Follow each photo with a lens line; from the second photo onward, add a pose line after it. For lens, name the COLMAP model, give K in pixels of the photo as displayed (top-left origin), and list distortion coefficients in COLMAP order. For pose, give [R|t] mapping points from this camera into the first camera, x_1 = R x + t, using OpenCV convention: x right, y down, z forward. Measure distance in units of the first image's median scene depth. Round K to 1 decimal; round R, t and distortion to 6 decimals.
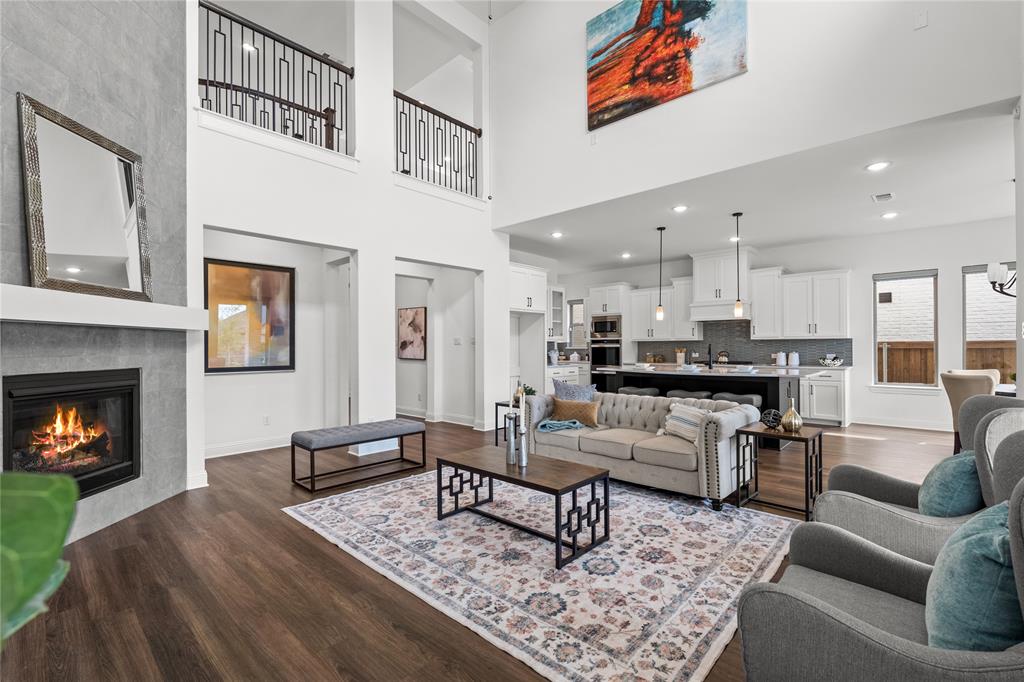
lens RADIAL K [[449.4, 0, 508.6], [0, 449.4, 344.4], [0, 0, 1]] dist [-0.003906, -0.000636]
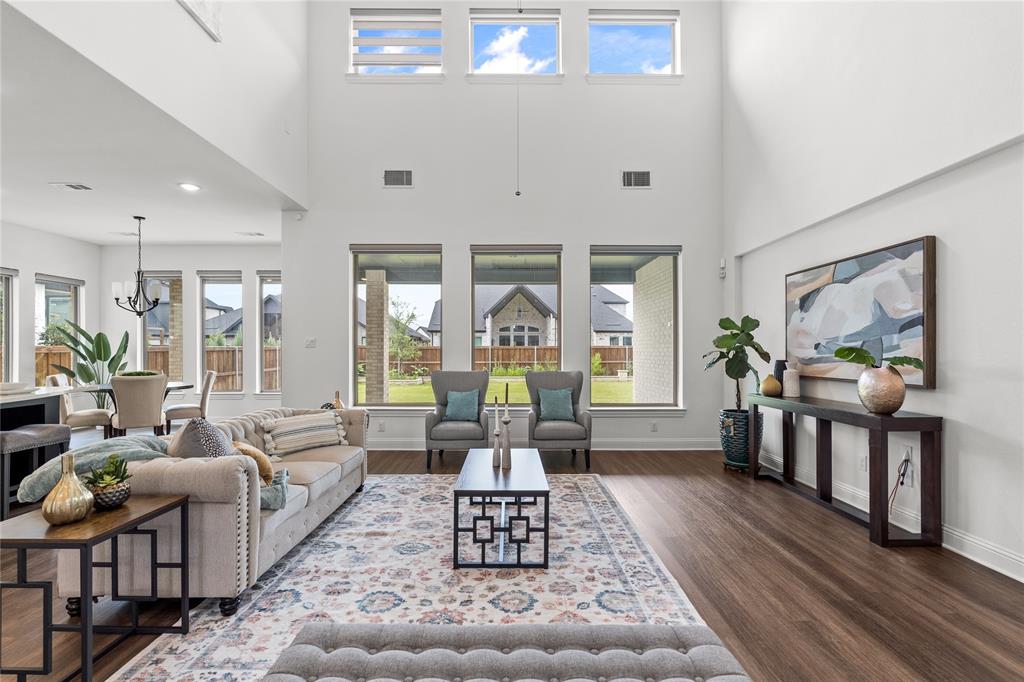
lens RADIAL K [[449.4, 0, 511.9], [0, 449.4, 345.8], [0, 0, 1]] dist [-0.003906, -0.000636]
pose [[-0.685631, 0.010348, 0.727876, -0.784663], [-0.002220, 0.999865, -0.016306, 0.011626], [-0.727946, -0.012796, -0.685515, 1.800645]]
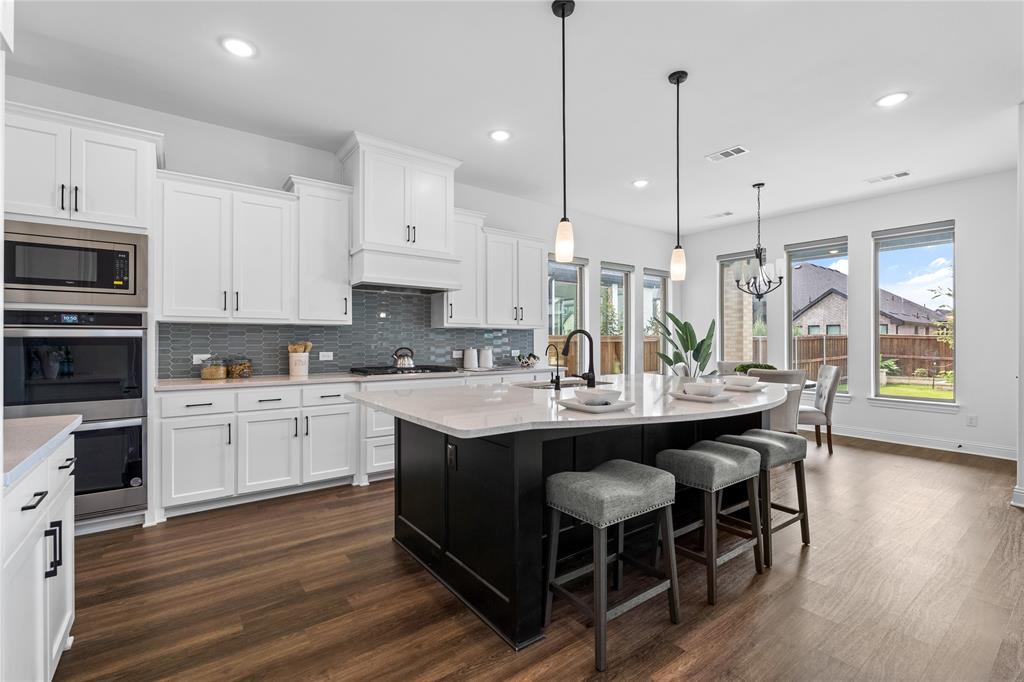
lens RADIAL K [[449.4, 0, 509.9], [0, 449.4, 341.5], [0, 0, 1]] dist [-0.003906, -0.000636]
pose [[0.181293, 0.002162, 0.983427, -0.038737], [-0.008909, 0.999960, -0.000556, 0.021538], [-0.983389, -0.008661, 0.181305, 2.283392]]
